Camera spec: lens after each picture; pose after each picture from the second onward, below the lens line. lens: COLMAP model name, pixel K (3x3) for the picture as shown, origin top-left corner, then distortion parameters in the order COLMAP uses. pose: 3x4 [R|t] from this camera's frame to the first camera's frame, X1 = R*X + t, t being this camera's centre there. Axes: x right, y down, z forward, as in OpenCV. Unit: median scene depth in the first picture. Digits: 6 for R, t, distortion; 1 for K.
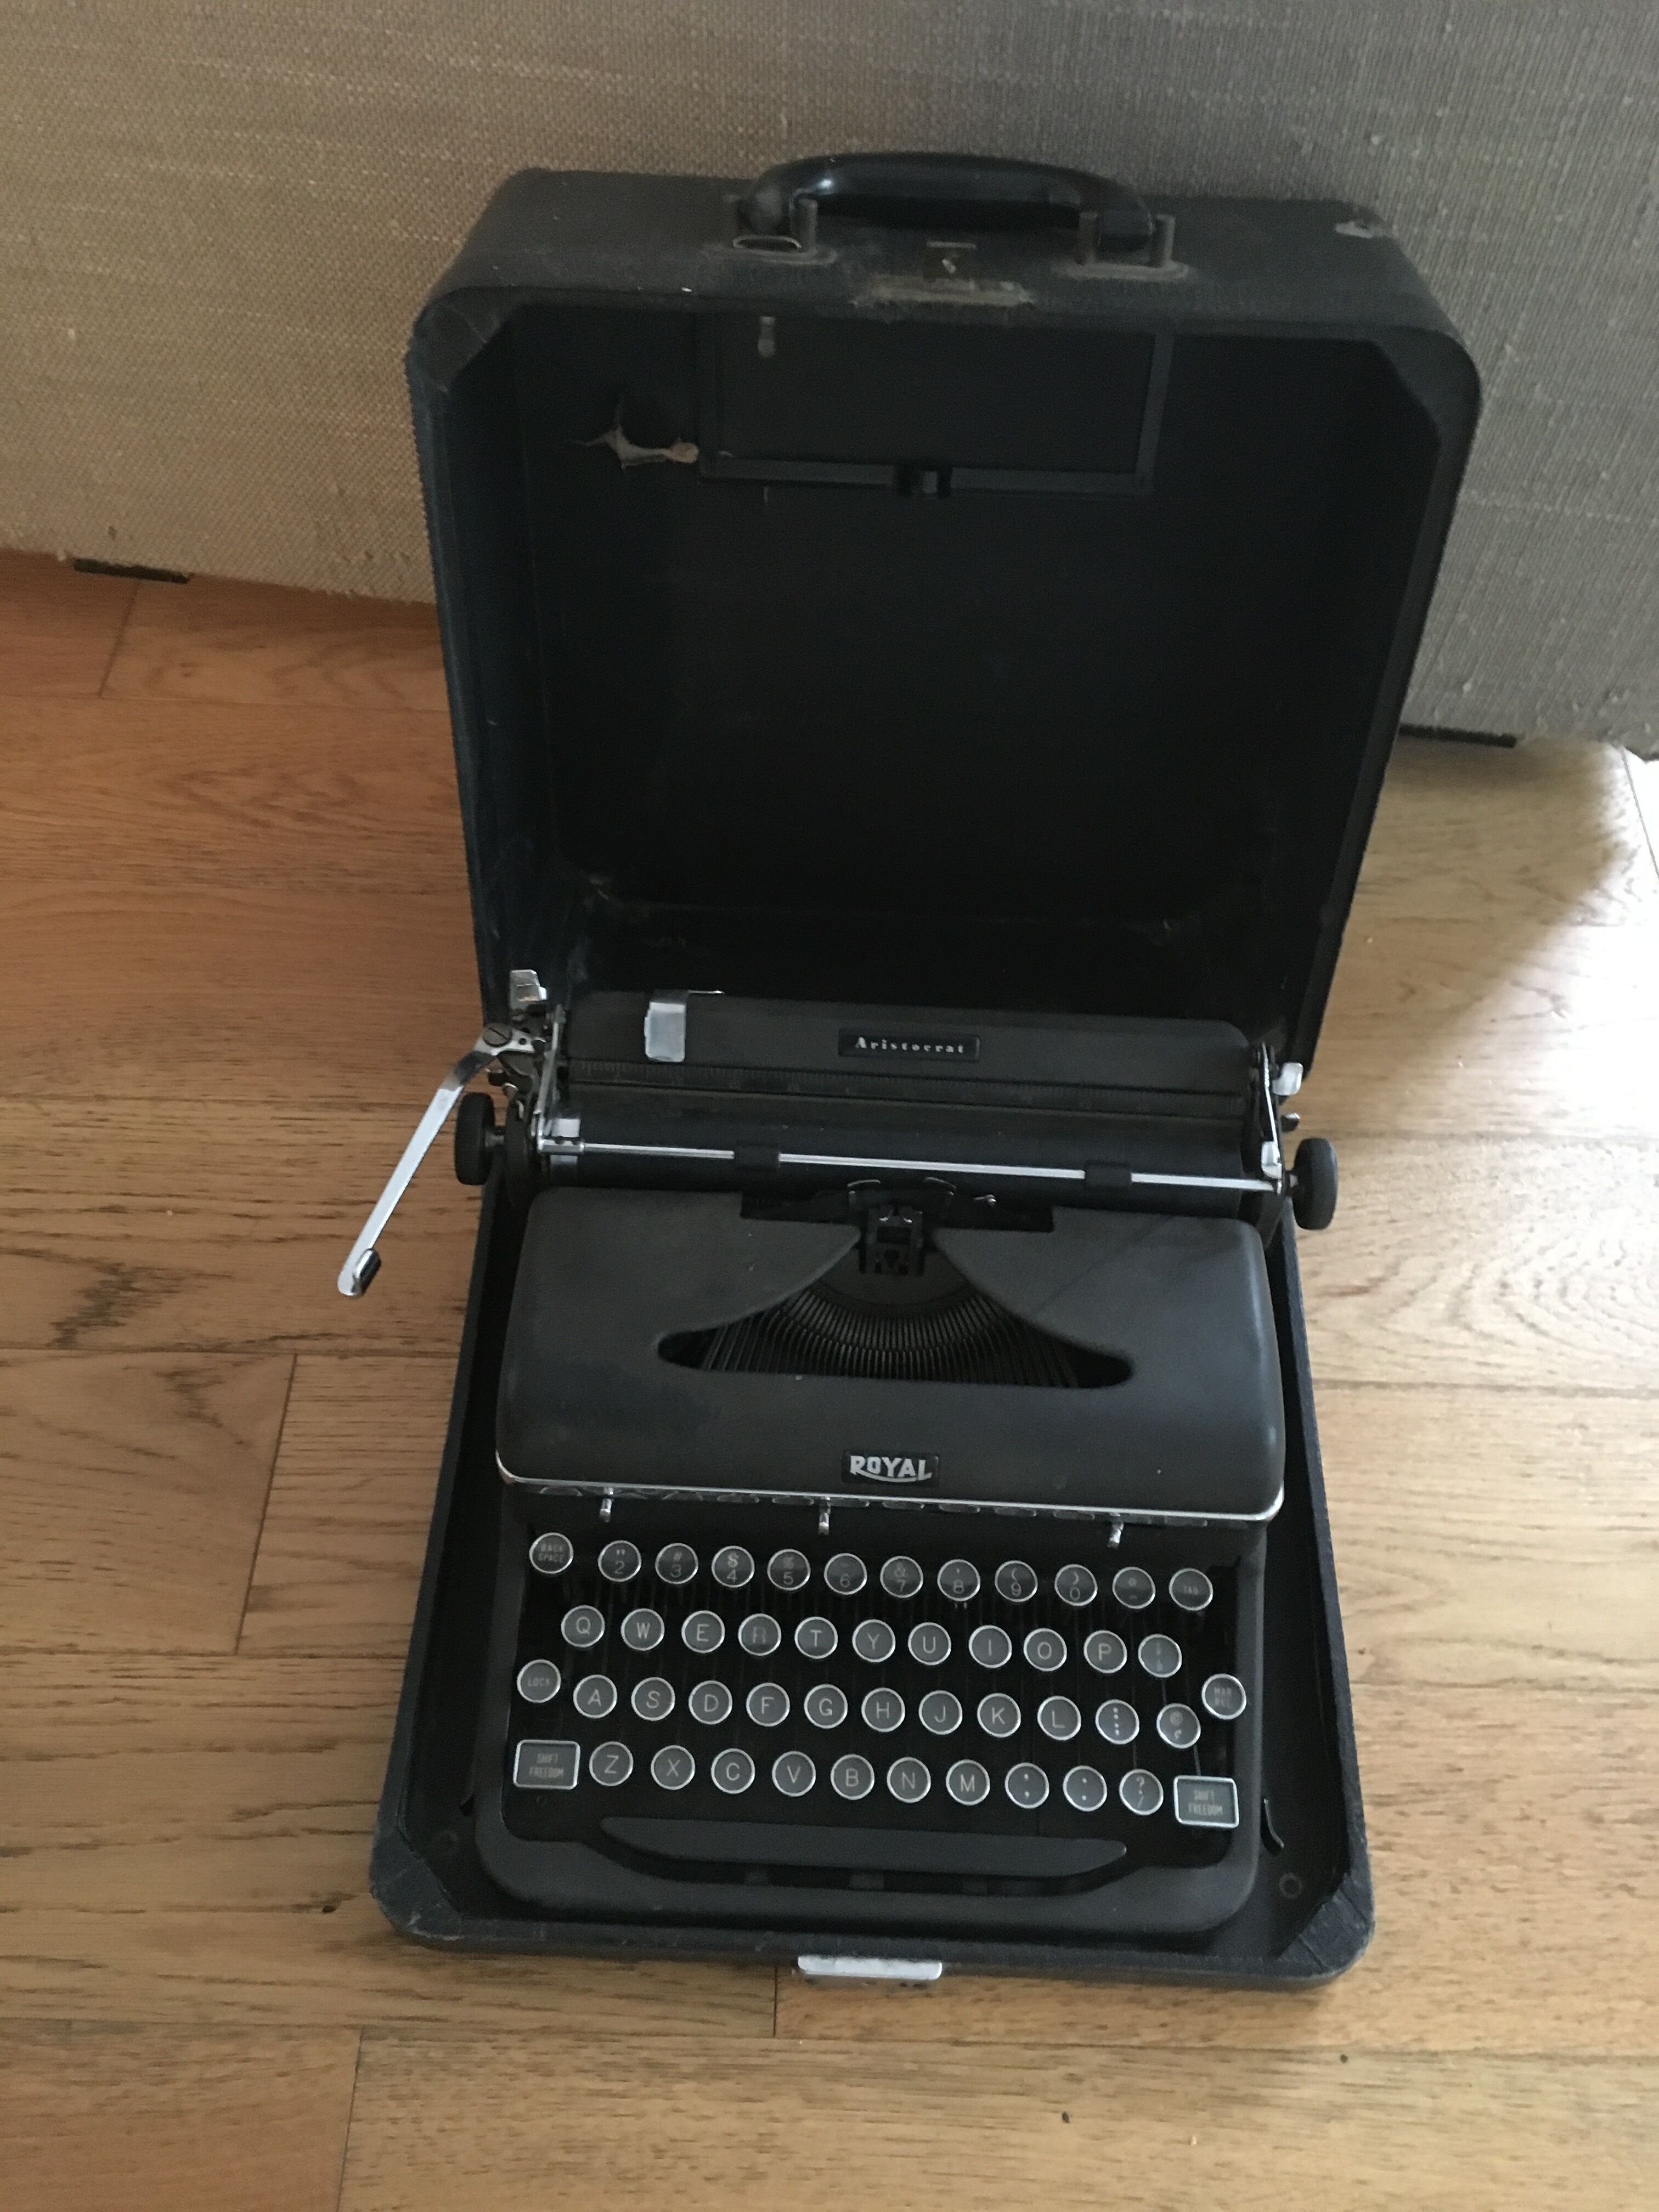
lens RADIAL K [[1917.1, 0, 839.5], [0, 1917.1, 1107.4], [0, 0, 1]] dist [0.073081, -0.108732]
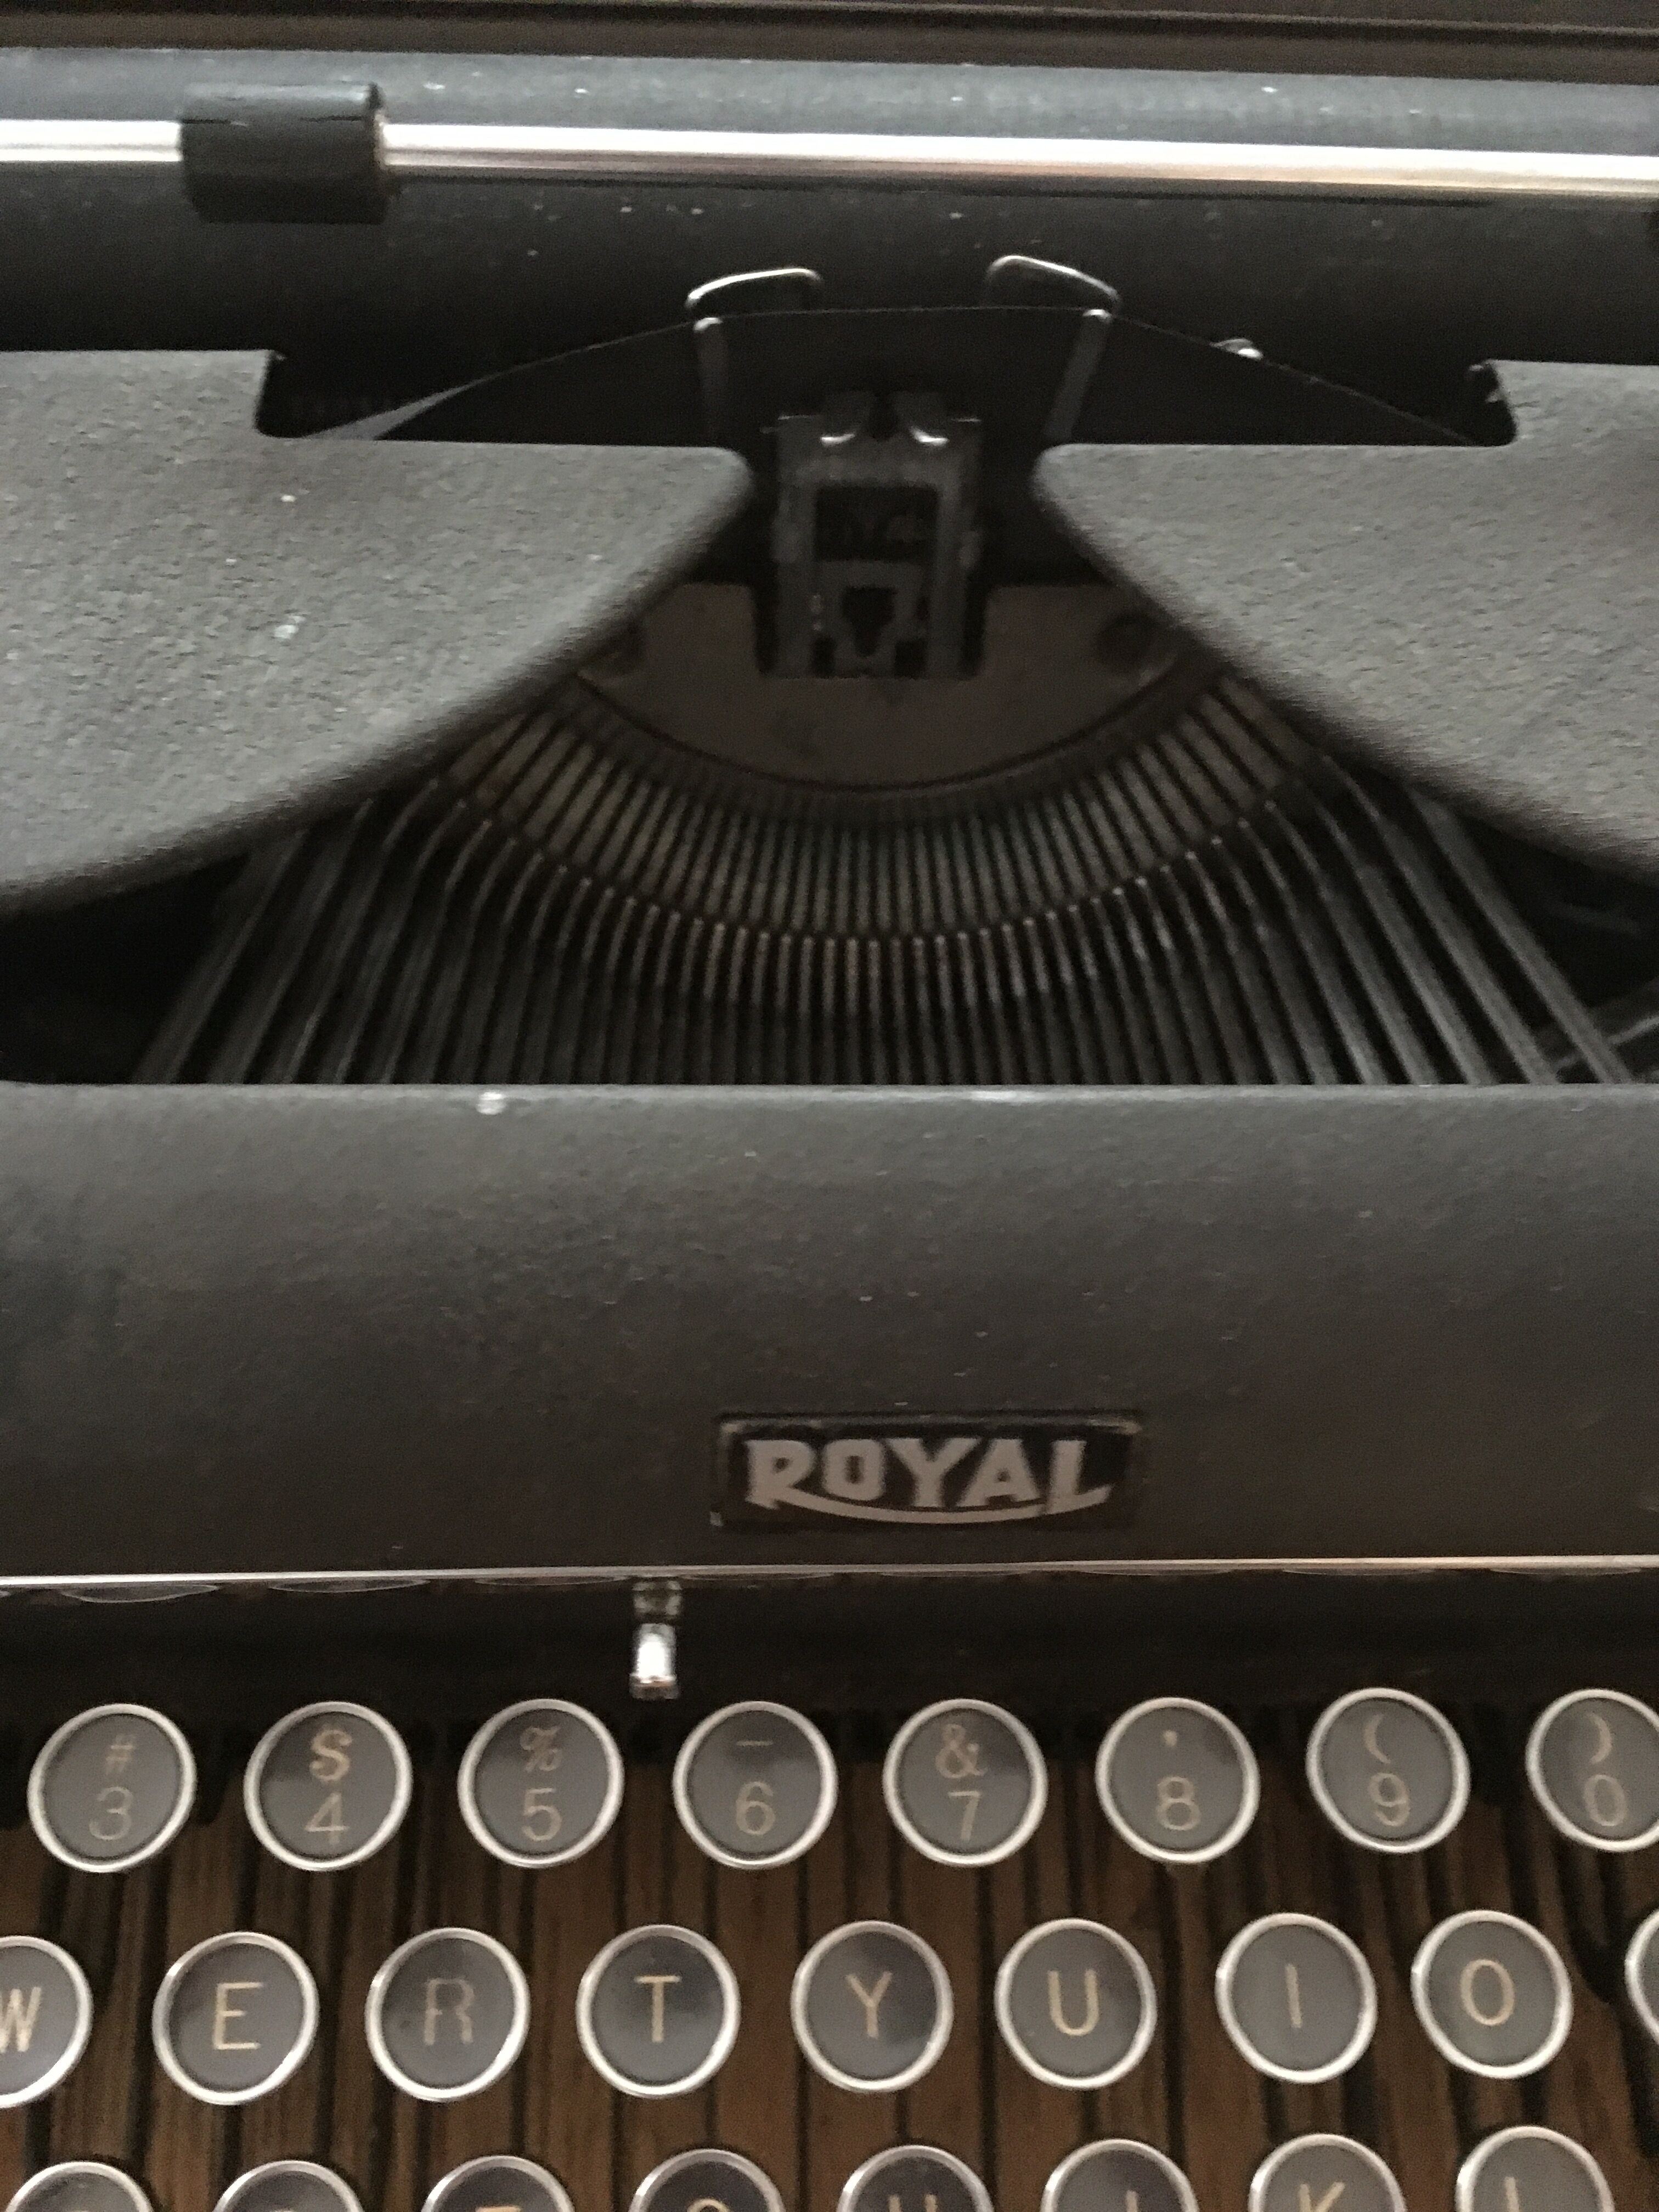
lens RADIAL K [[1930.3, 0, 834.3], [0, 1930.3, 1103.6], [0, 0, 1]] dist [0.062042, -0.111003]
pose [[0.998242, -0.051185, 0.029882, 0.010738], [0.042826, 0.971452, 0.233340, 0.088690], [-0.040972, -0.231650, 0.971936, 0.764451]]
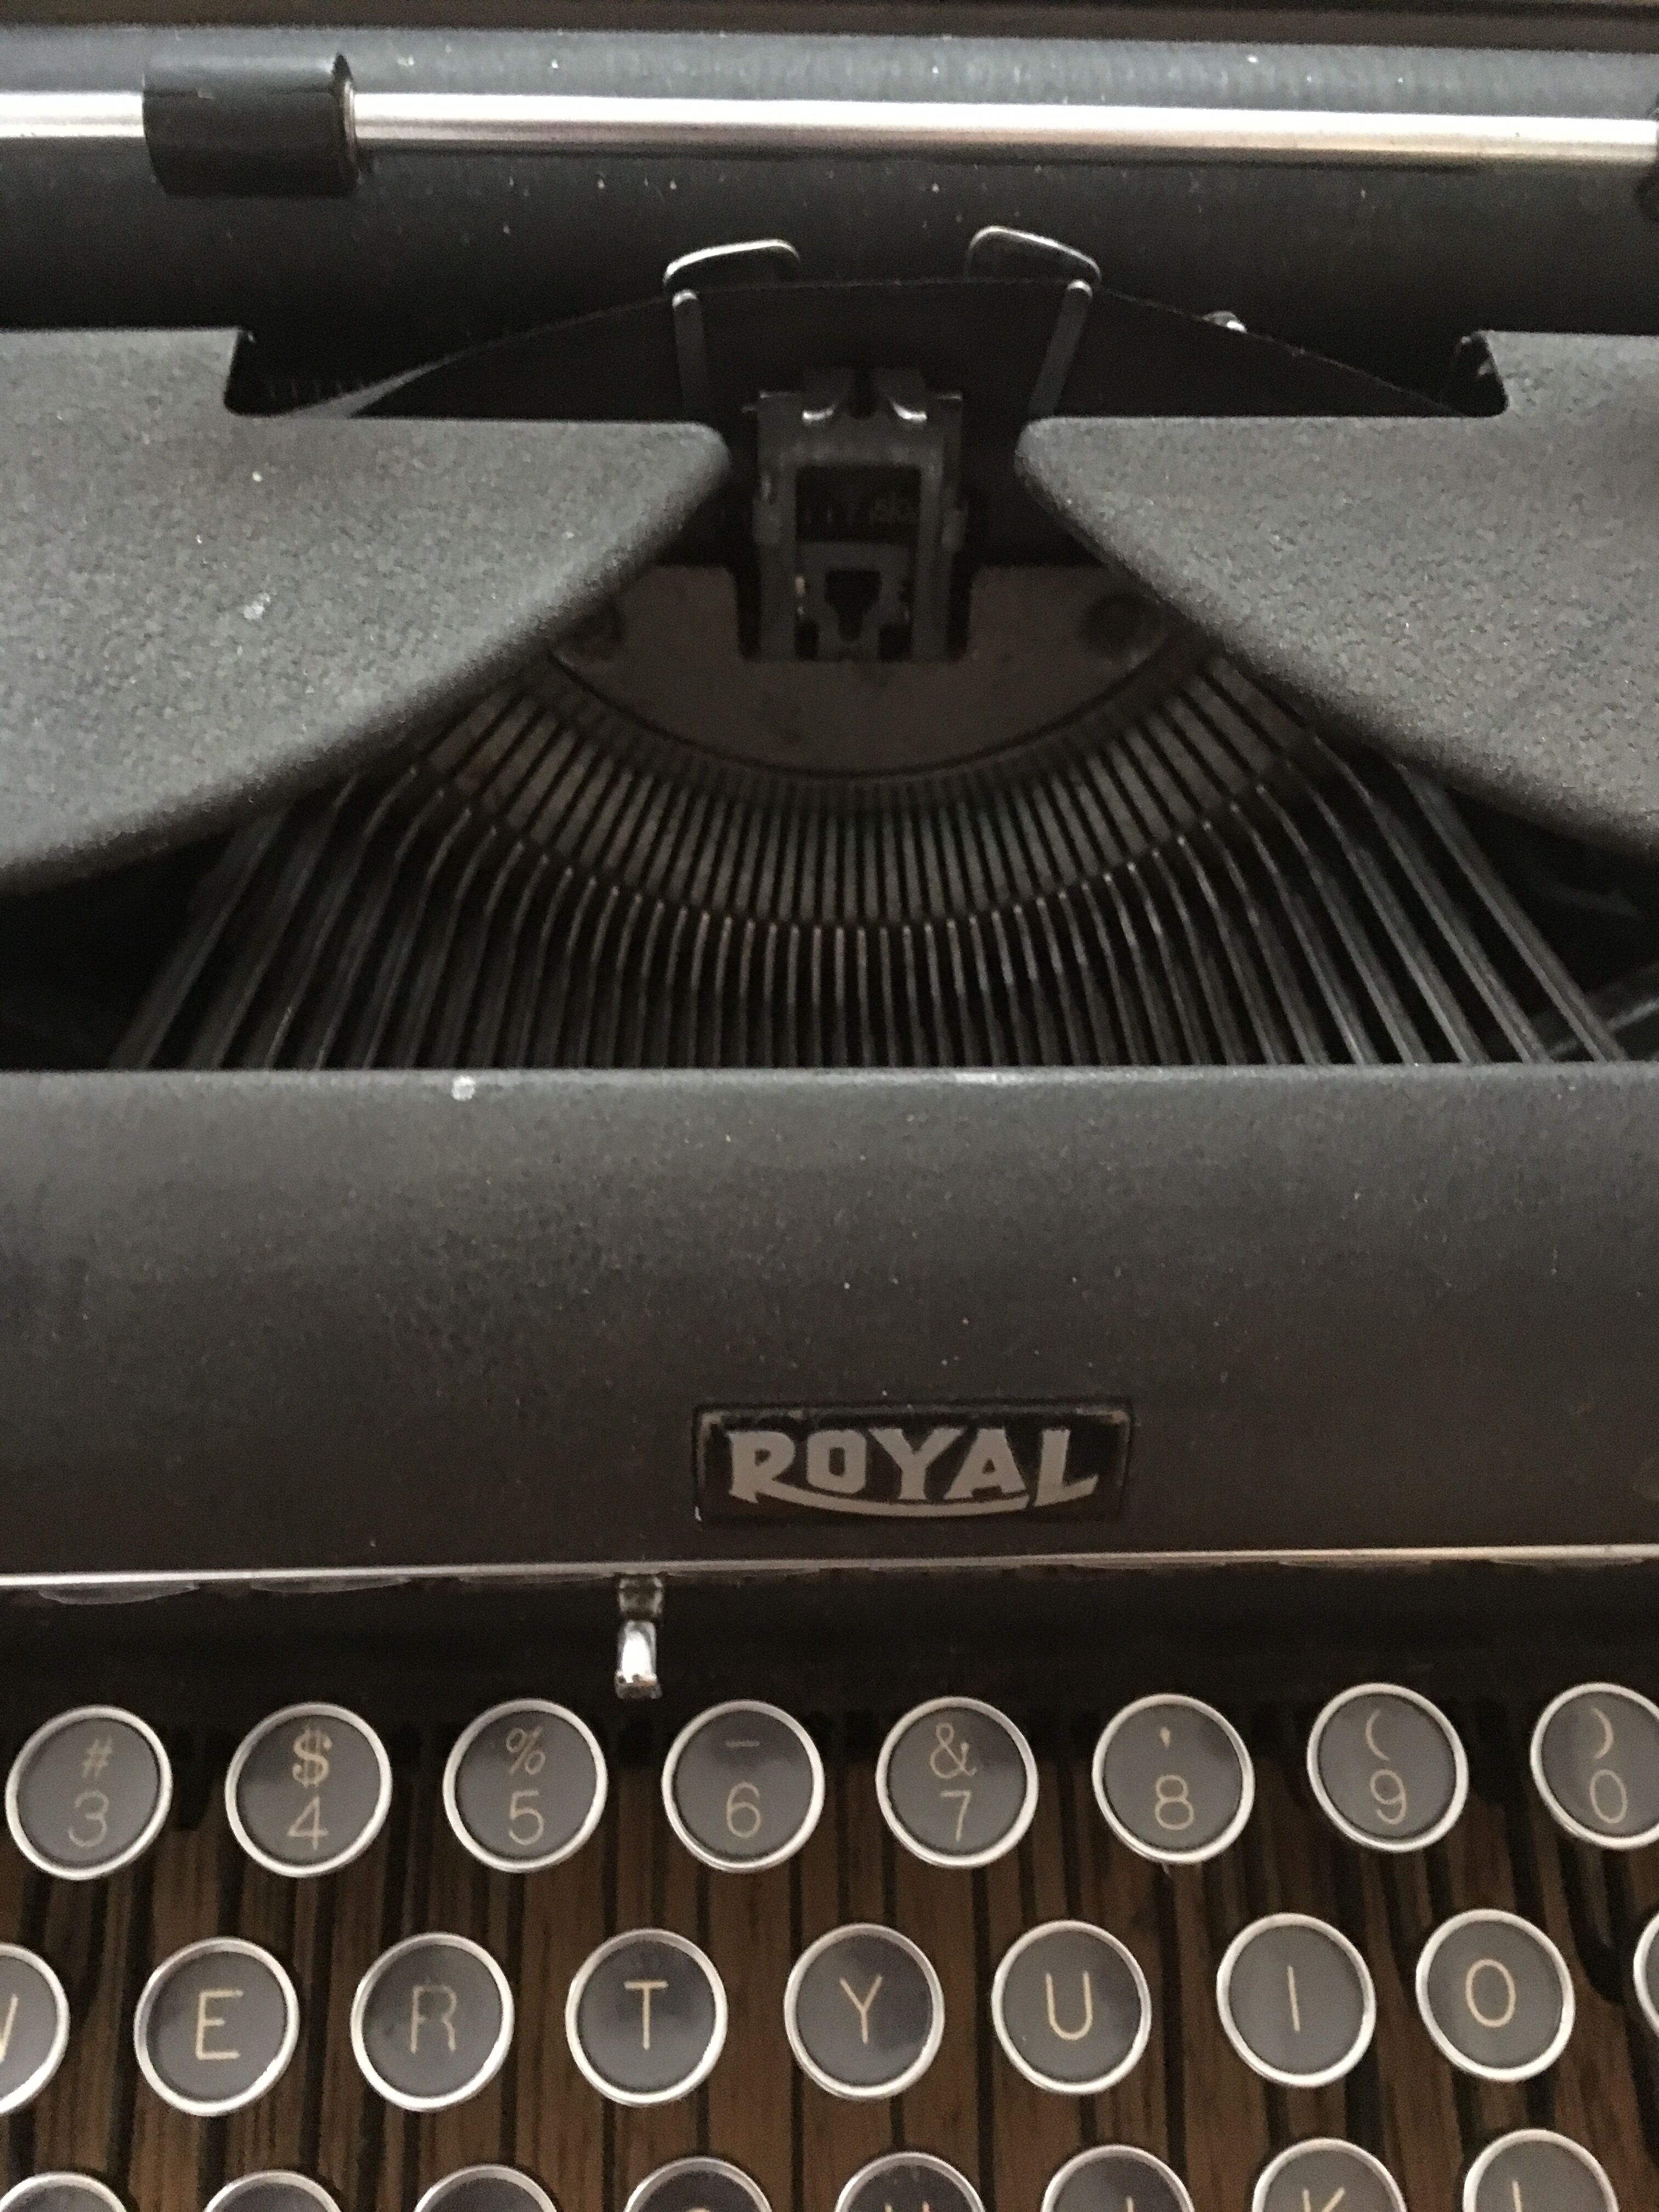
lens RADIAL K [[1931.1, 0, 834.8], [0, 1931.1, 1096.3], [0, 0, 1]] dist [0.059390, -0.105336]
pose [[0.997937, -0.056889, 0.029770, 0.013070], [0.048641, 0.972481, 0.227850, 0.091957], [-0.041913, -0.225931, 0.973241, 0.768110]]
